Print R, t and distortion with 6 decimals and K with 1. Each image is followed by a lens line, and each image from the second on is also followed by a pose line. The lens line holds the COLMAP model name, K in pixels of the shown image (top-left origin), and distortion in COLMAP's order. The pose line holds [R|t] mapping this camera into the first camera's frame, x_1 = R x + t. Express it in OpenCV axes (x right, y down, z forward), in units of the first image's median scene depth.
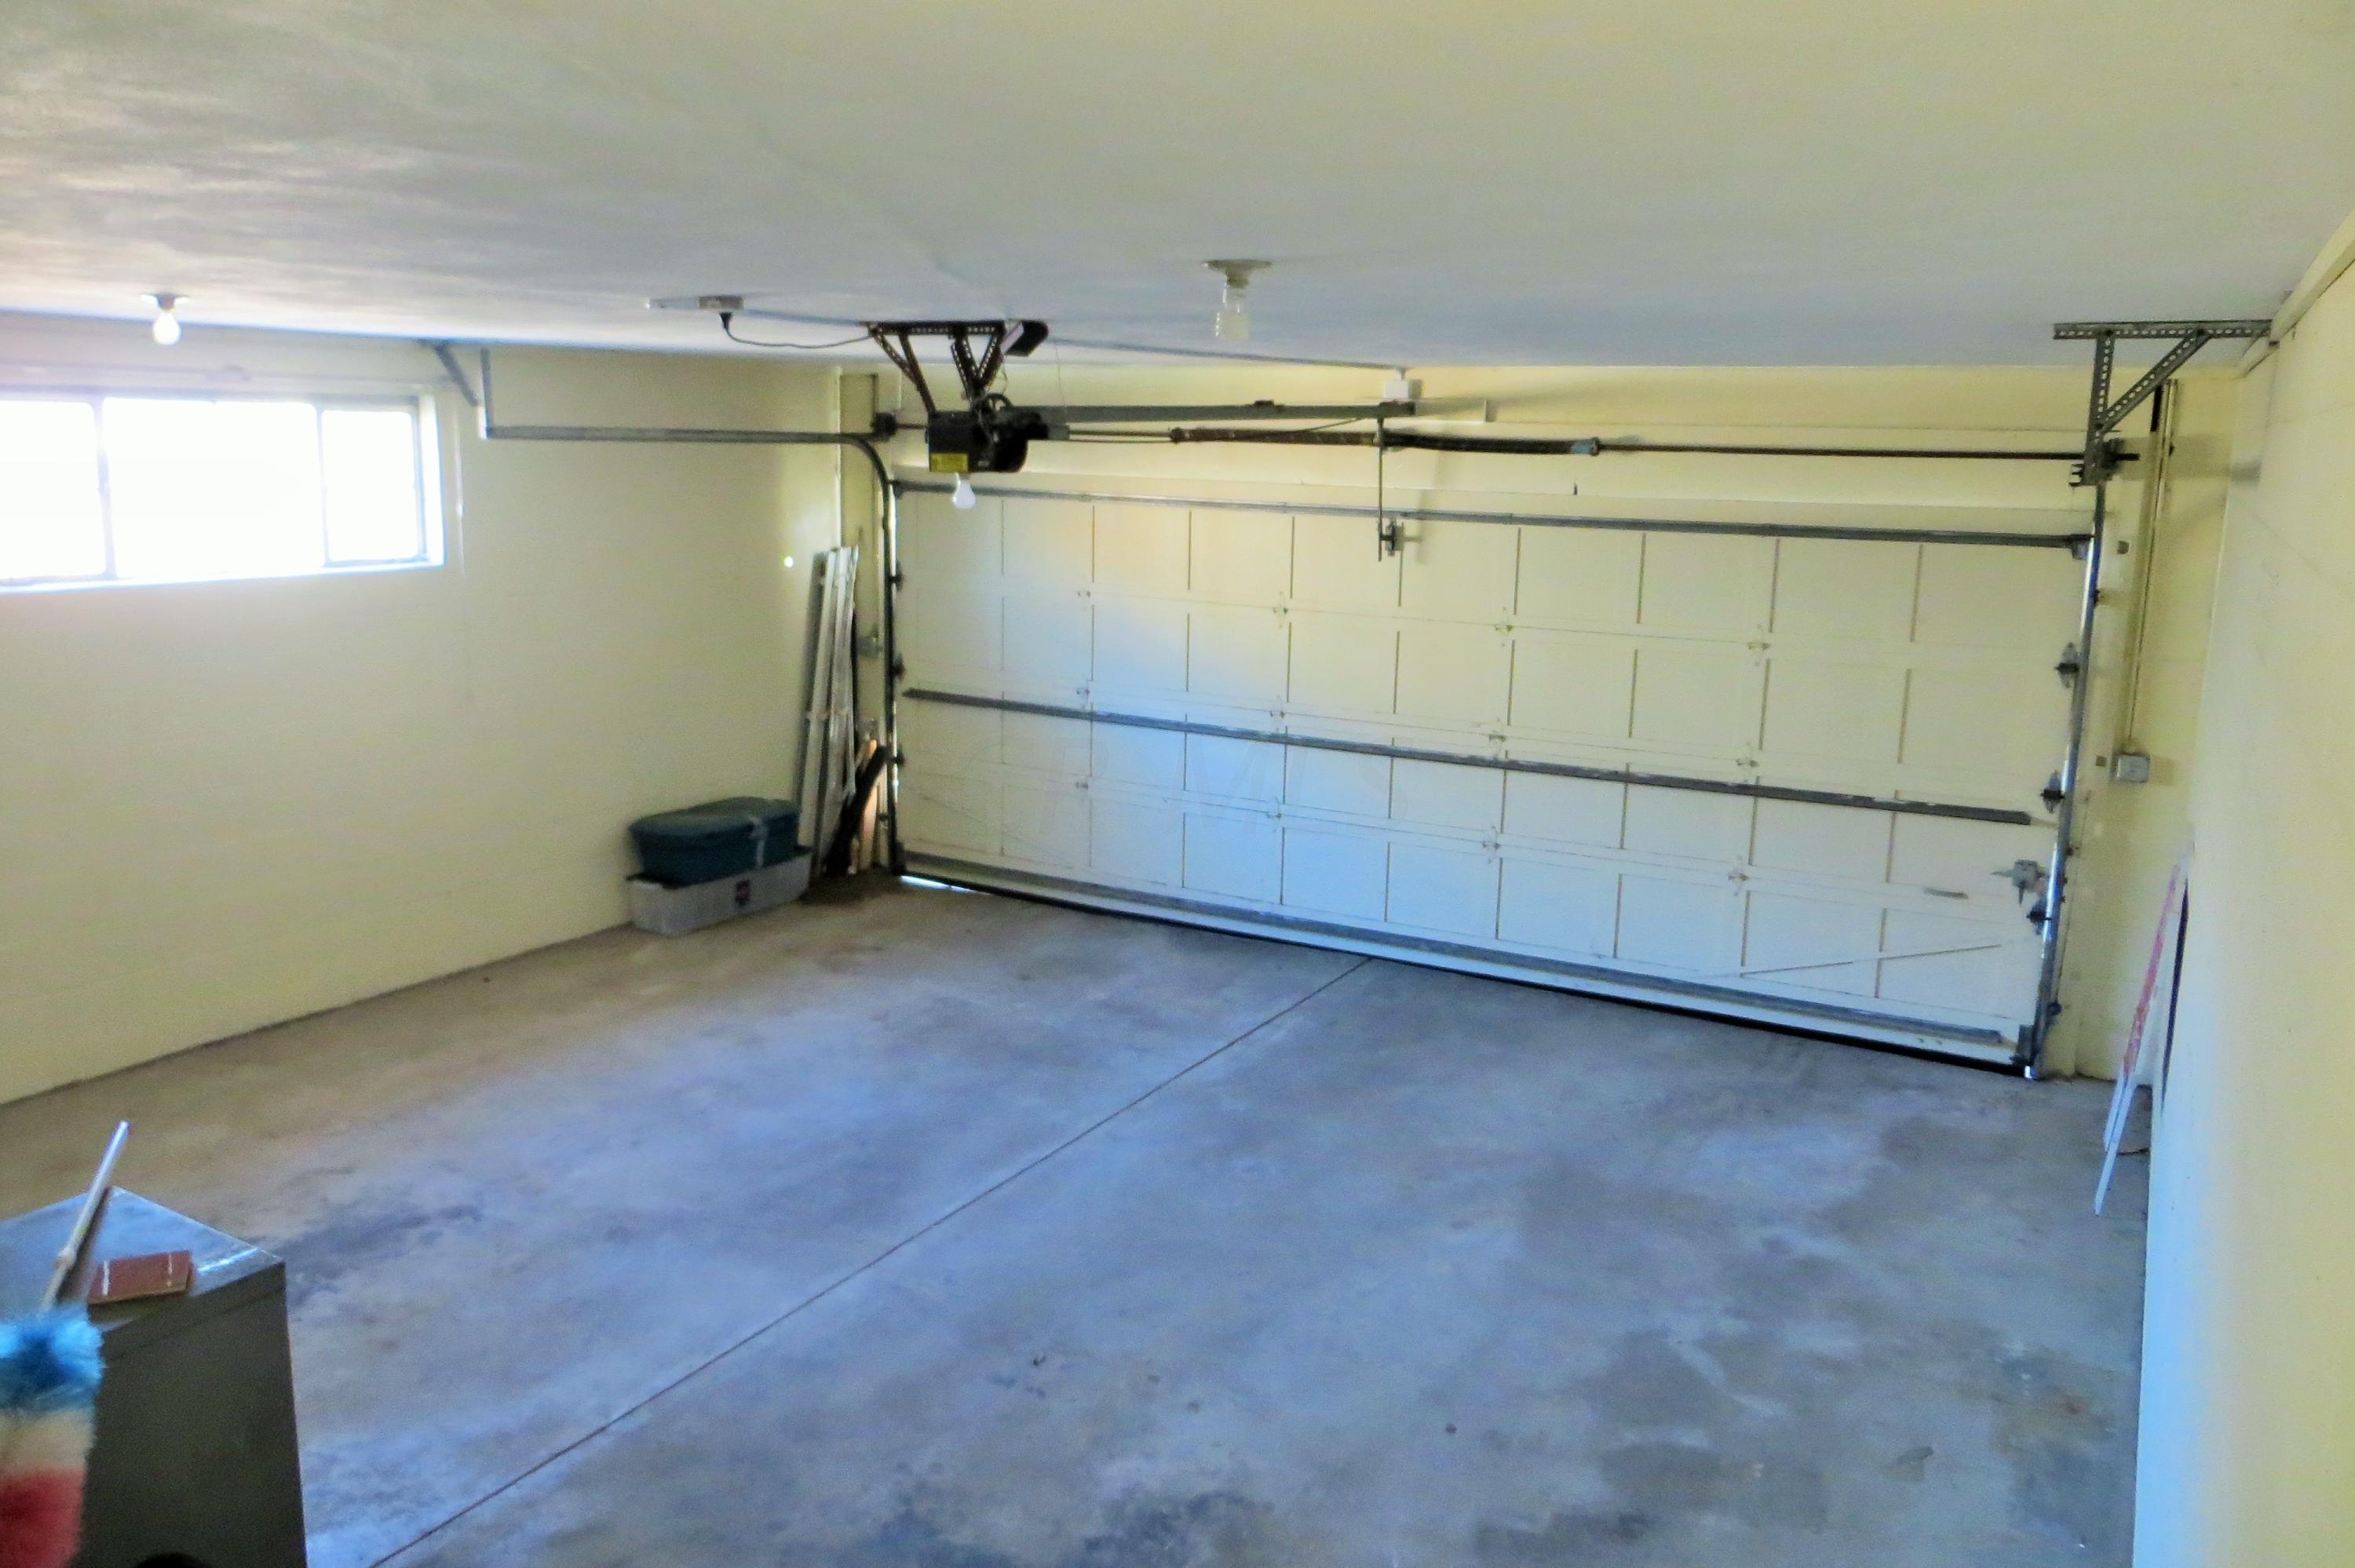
lens RADIAL K [[1776.8, 0, 1174.6], [0, 1776.8, 780.6], [0, 0, 1]] dist [-0.028994, -0.002996]
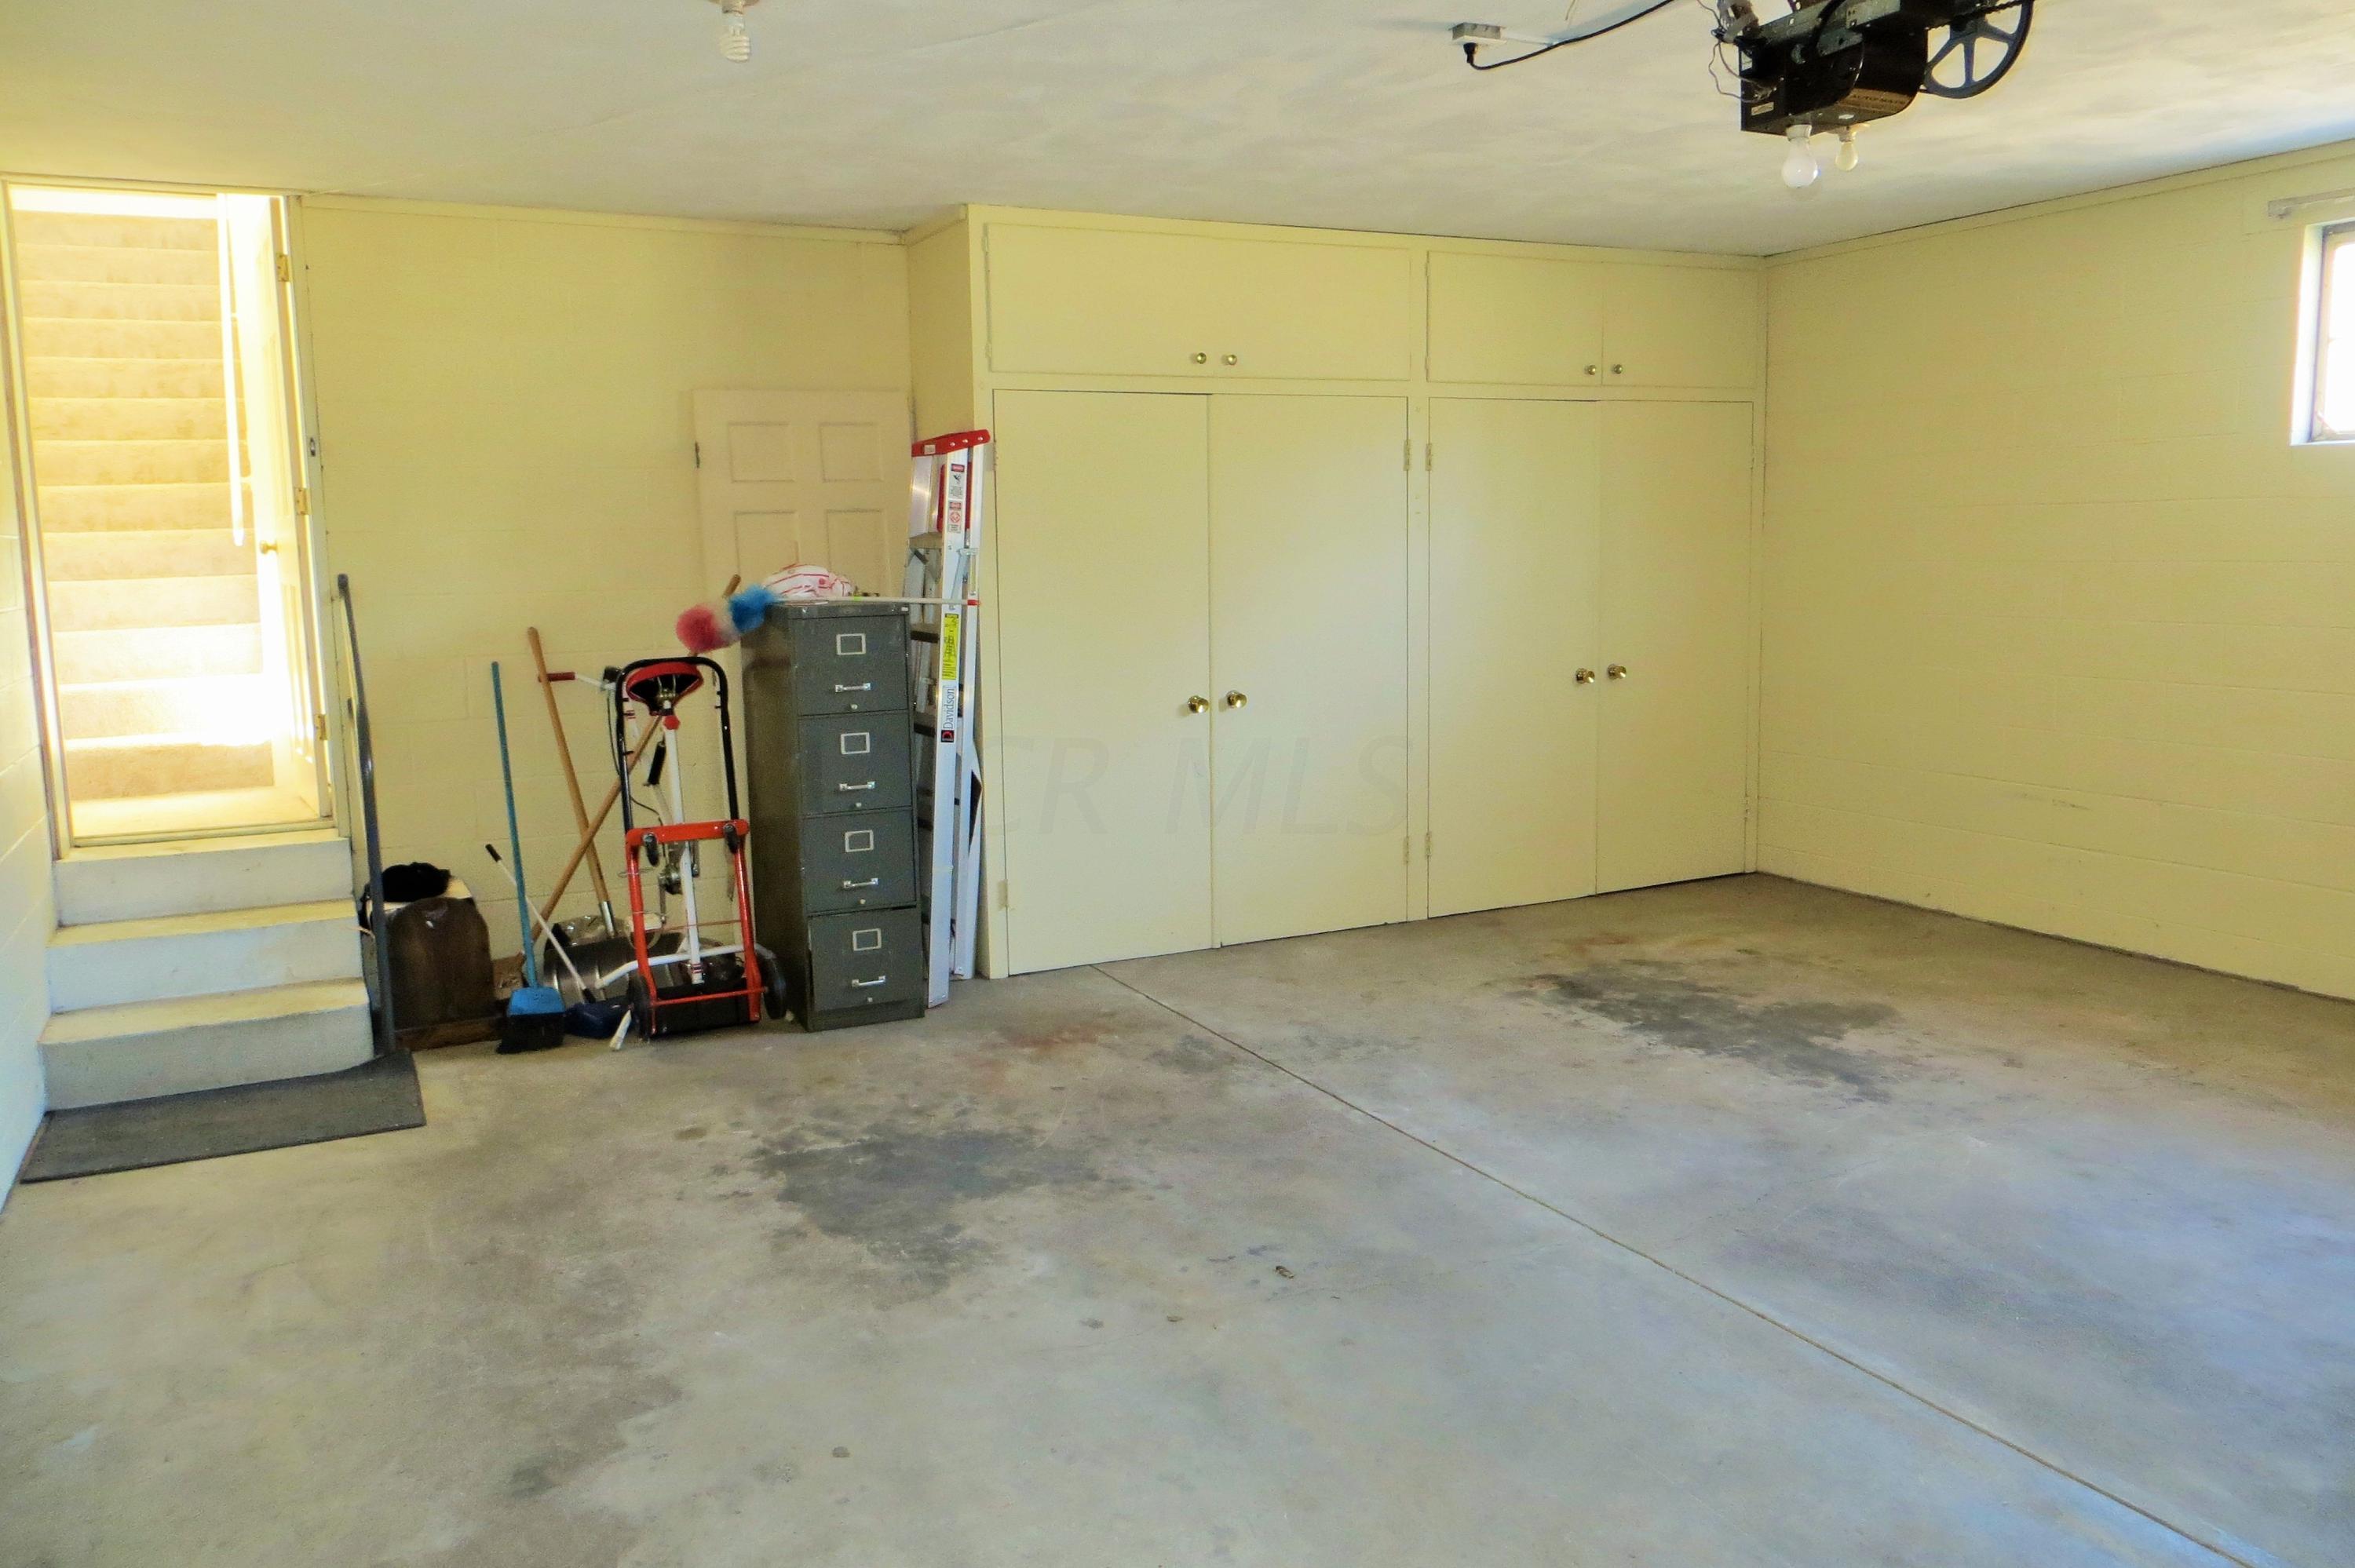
lens RADIAL K [[1776.8, 0, 1176.9], [0, 1776.8, 786.2], [0, 0, 1]] dist [-0.028994, -0.002996]
pose [[-0.572334, 0.099392, -0.813975, 0.604160], [-0.148713, 0.963587, 0.222226, -0.062169], [0.806423, 0.248237, -0.536713, 1.372940]]
